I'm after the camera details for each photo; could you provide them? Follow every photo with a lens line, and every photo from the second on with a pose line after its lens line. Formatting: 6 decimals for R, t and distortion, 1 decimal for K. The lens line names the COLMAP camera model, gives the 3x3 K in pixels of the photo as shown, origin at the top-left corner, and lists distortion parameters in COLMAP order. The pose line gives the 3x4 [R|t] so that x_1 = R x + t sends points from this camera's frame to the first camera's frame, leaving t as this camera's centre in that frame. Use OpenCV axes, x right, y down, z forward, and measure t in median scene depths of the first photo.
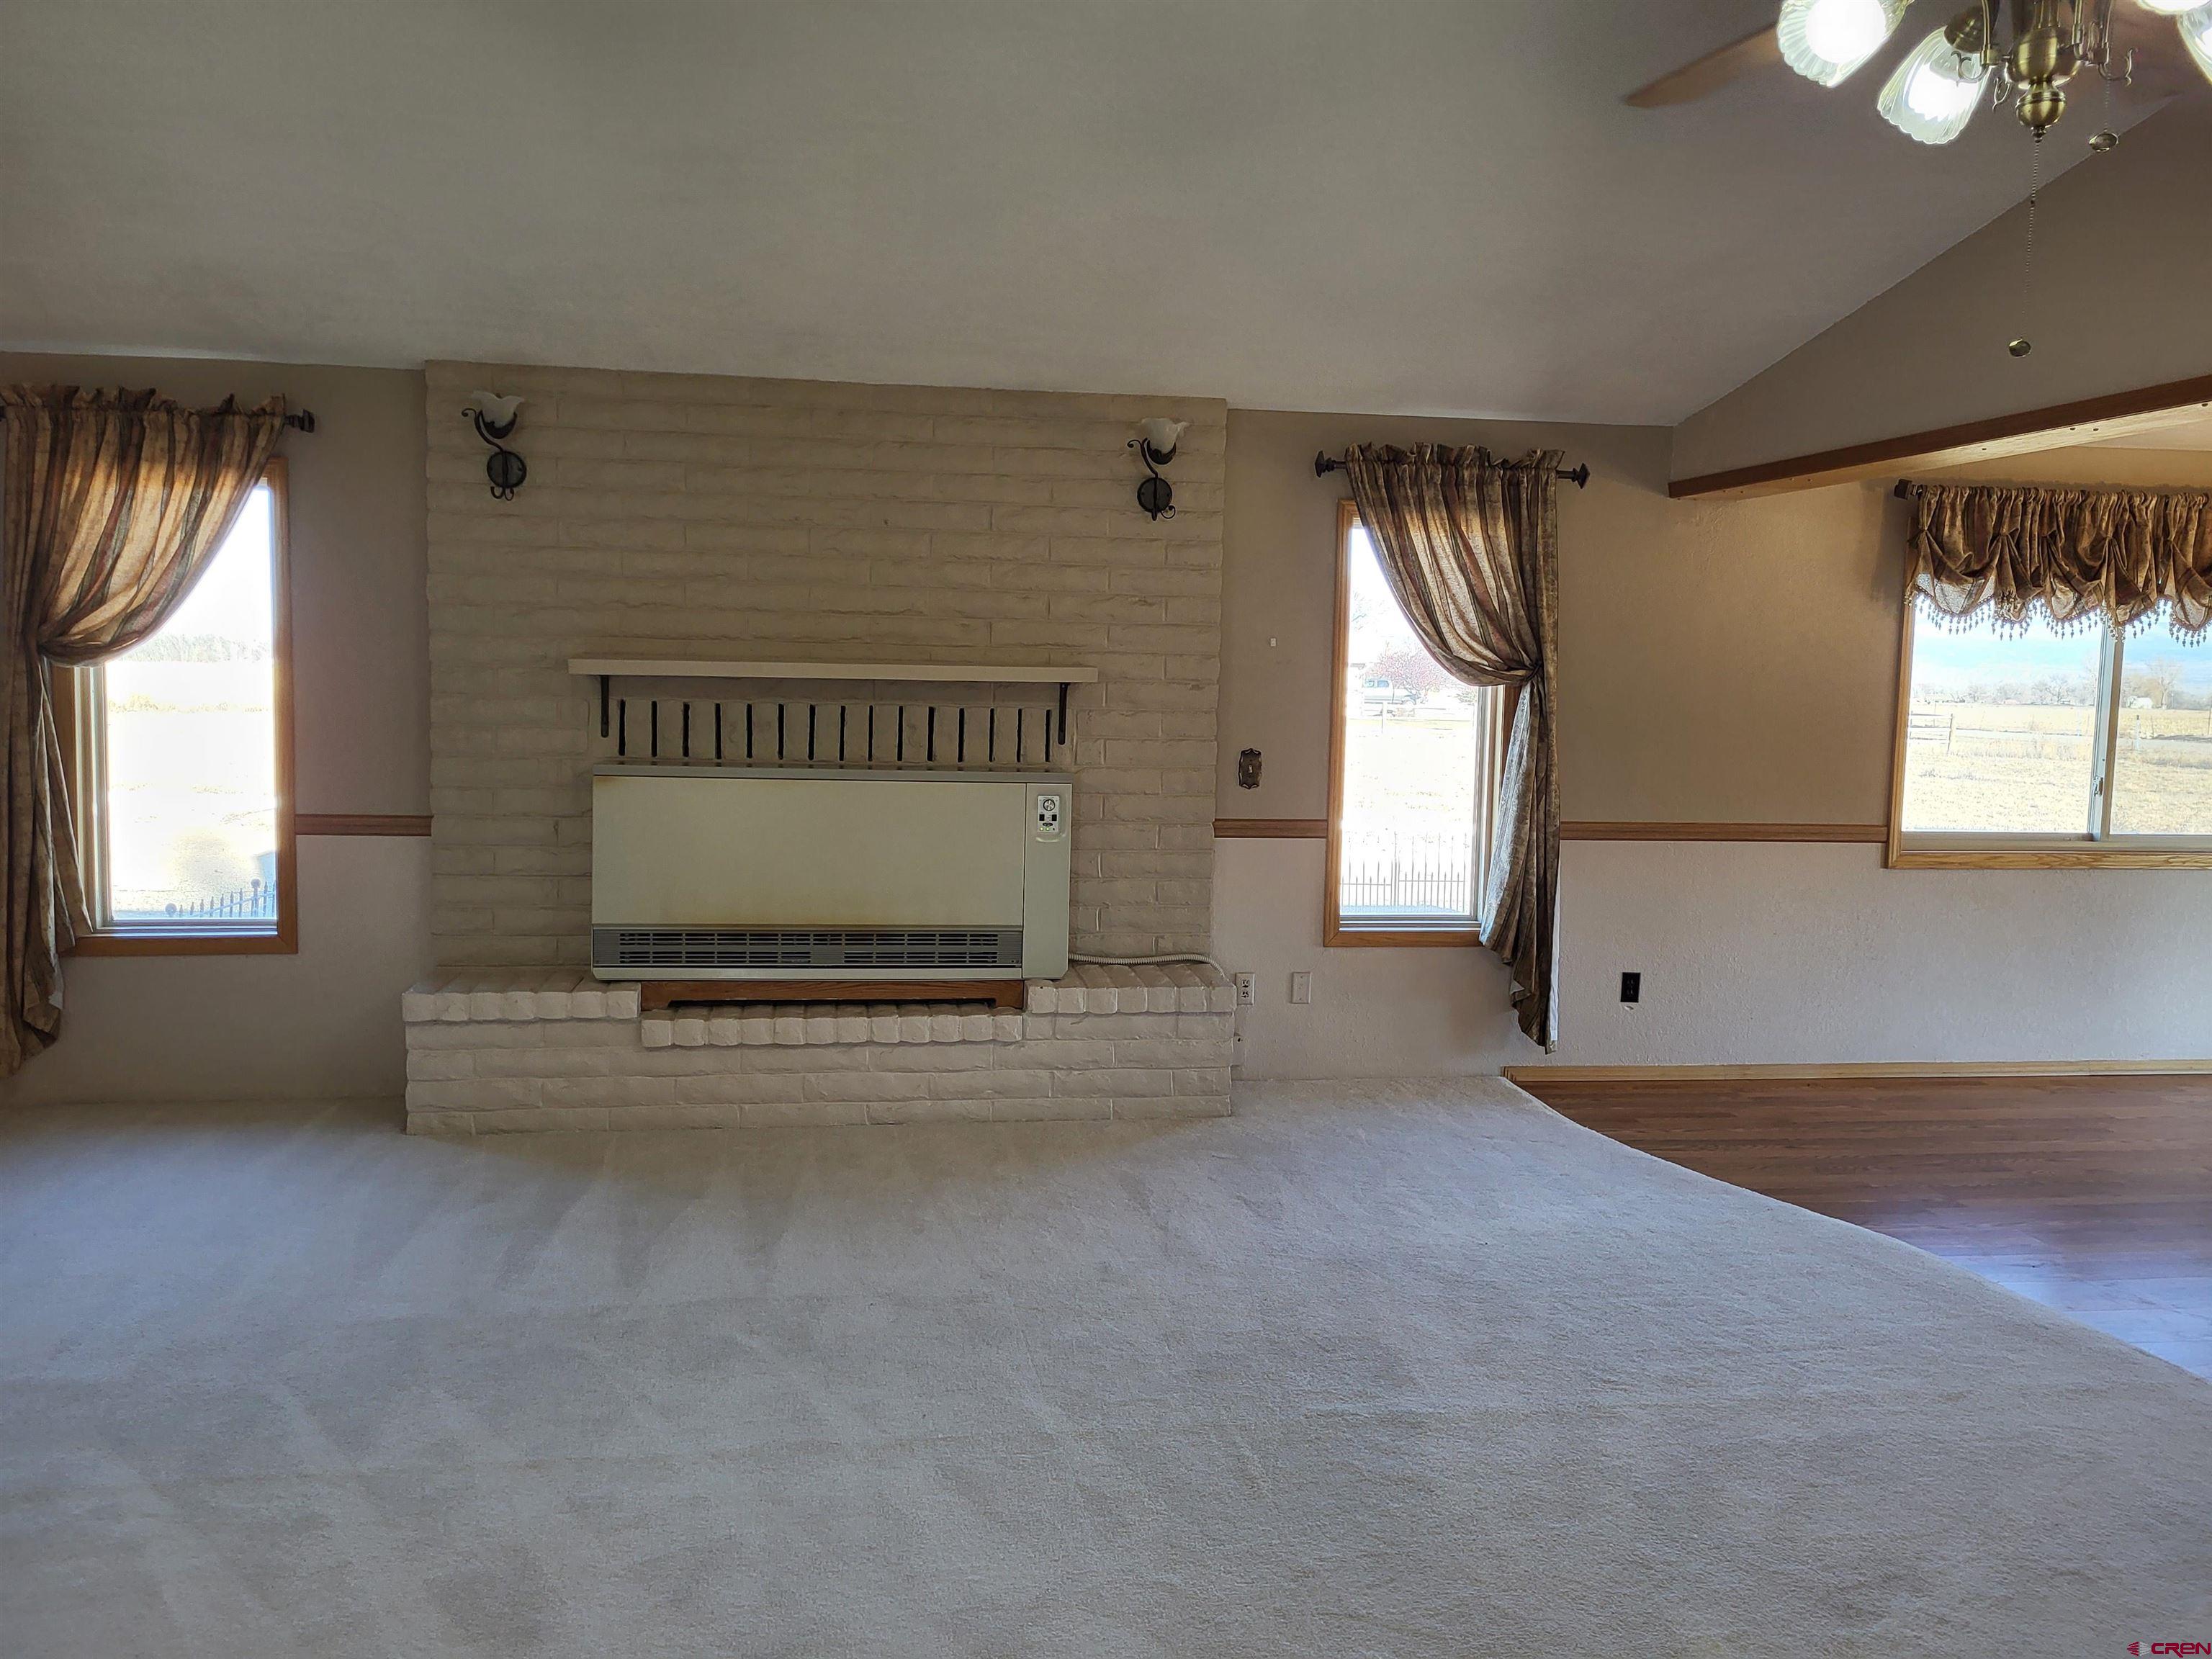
lens RADIAL K [[1722.9, 0, 1106.0], [0, 1722.9, 829.5], [0, 0, 1]] dist [0.056075, -0.010221]
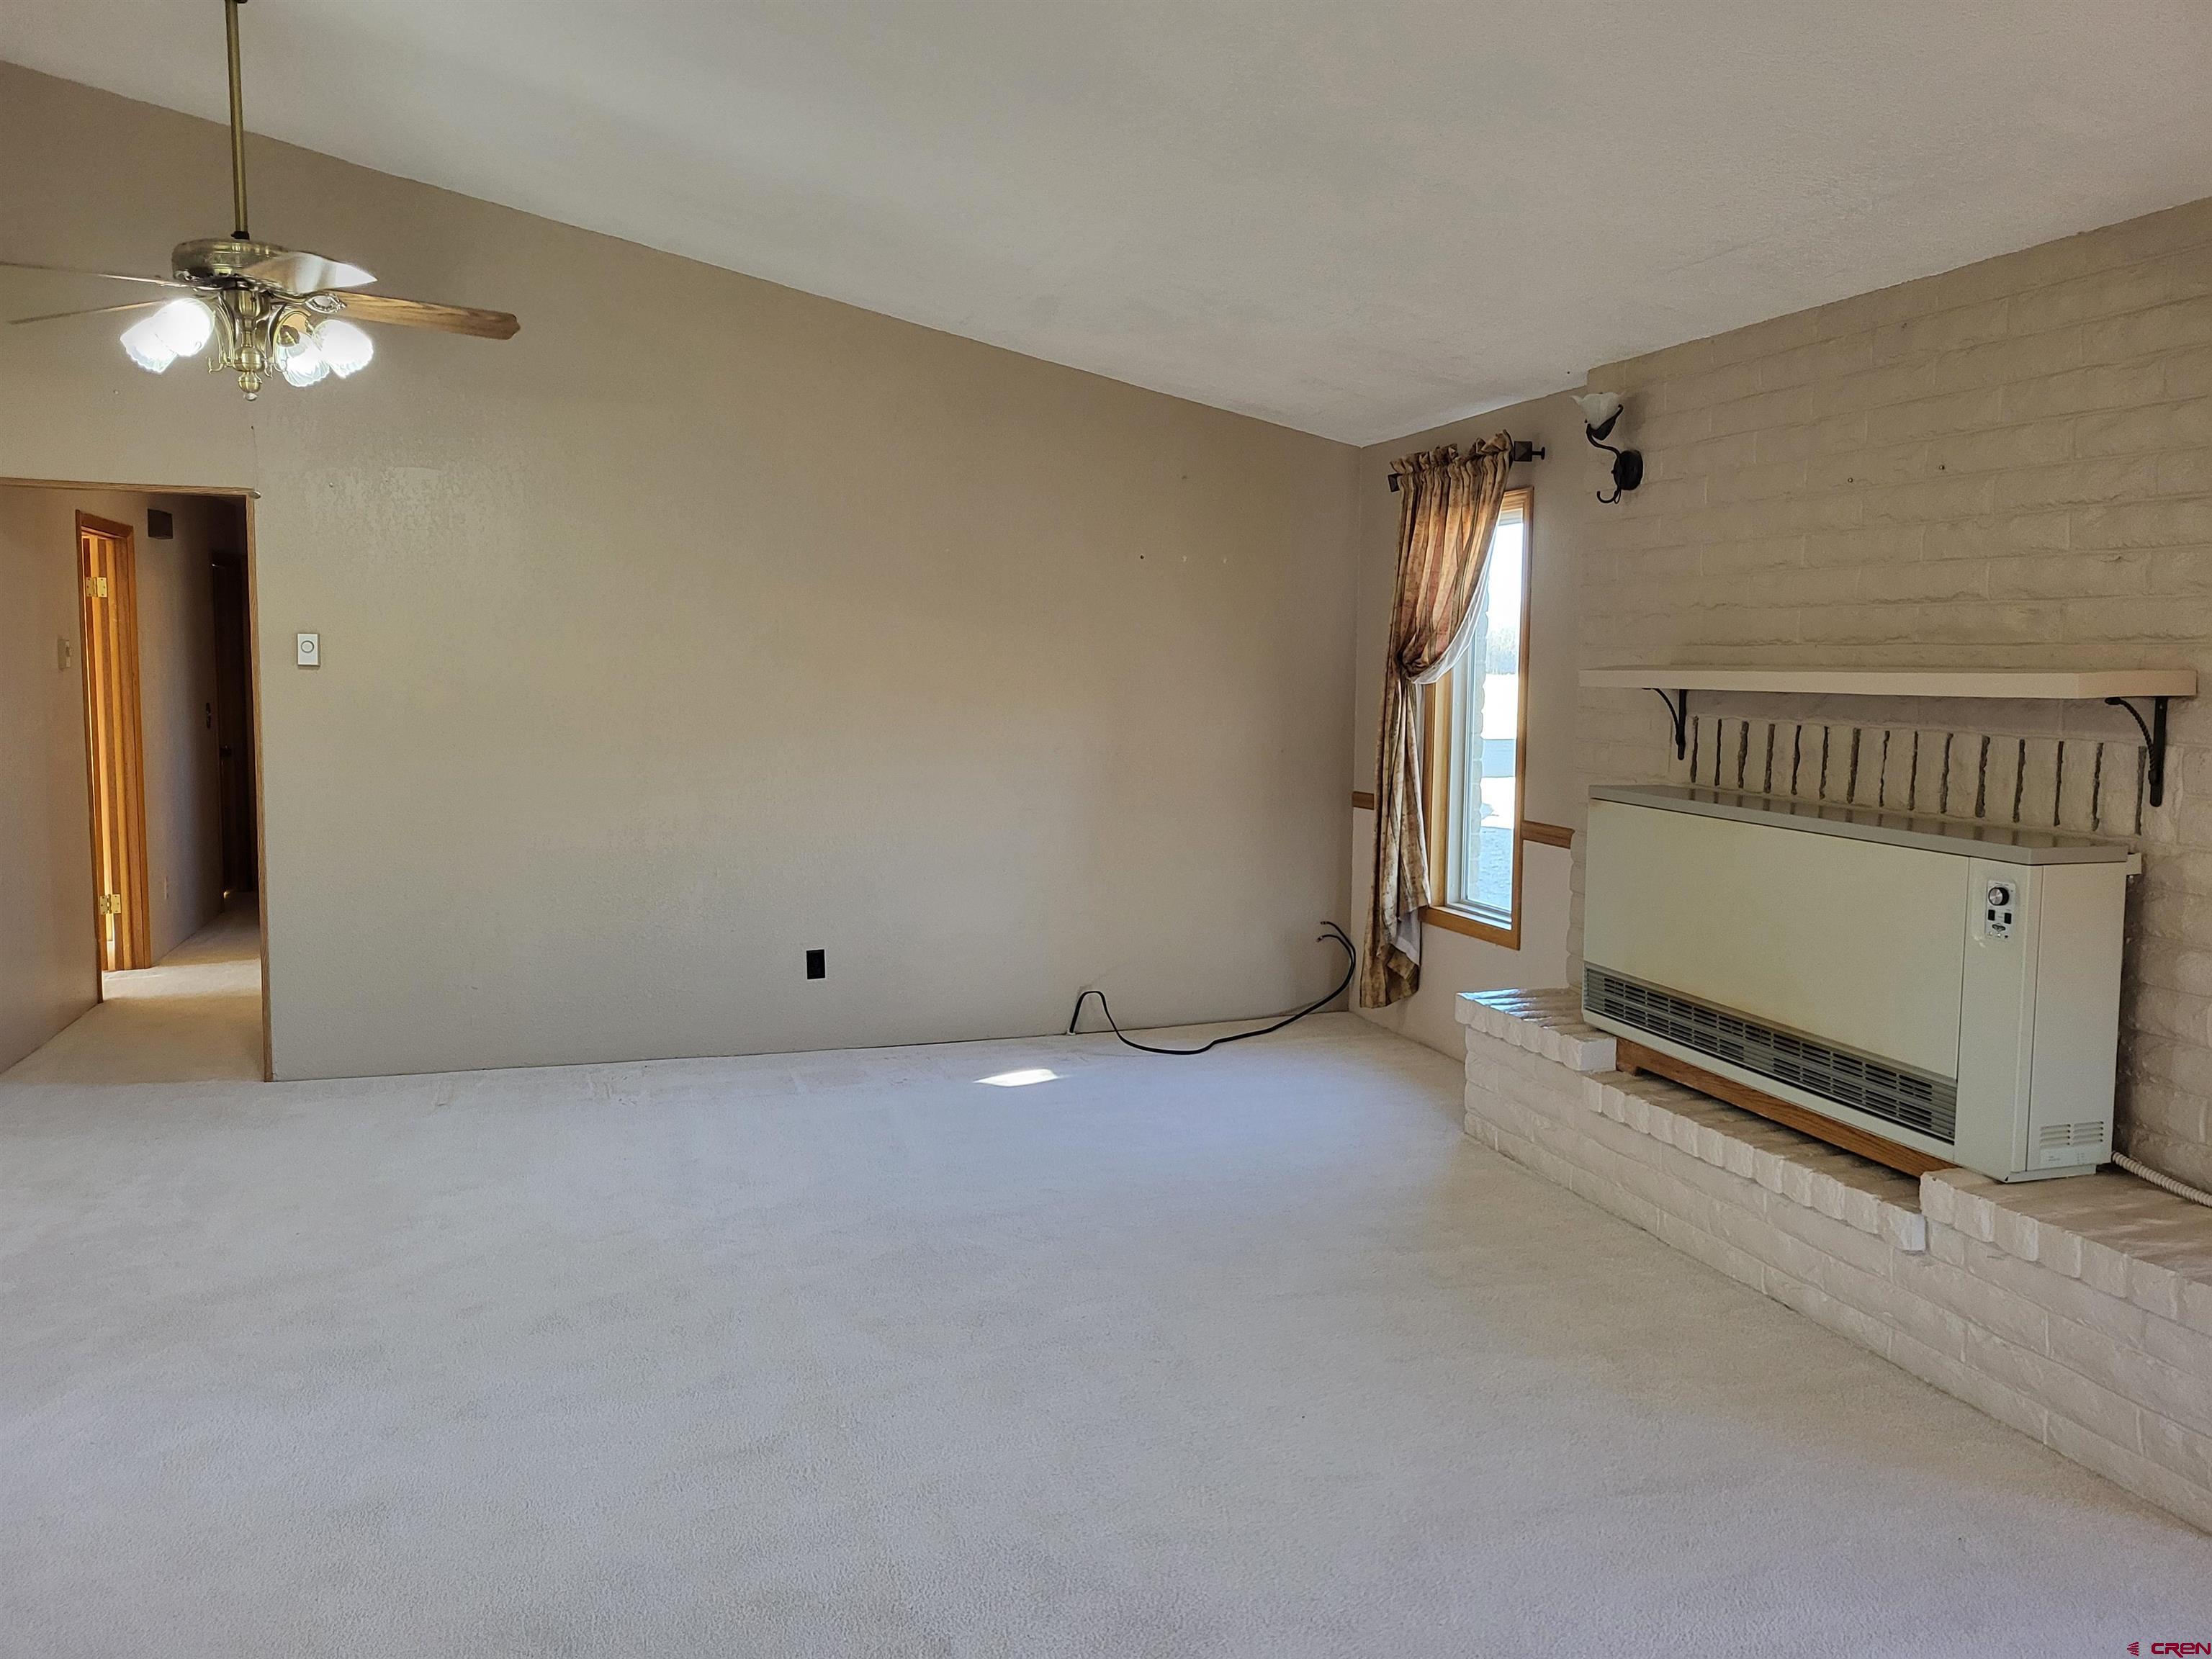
lens RADIAL K [[1721.2, 0, 1106.0], [0, 1721.2, 829.5], [0, 0, 1]] dist [-0.007757, -0.007239]
pose [[0.118613, 0.079077, -0.989787, 0.534743], [-0.099945, 0.992712, 0.067333, -0.047341], [0.987898, 0.090938, 0.125652, 0.604361]]
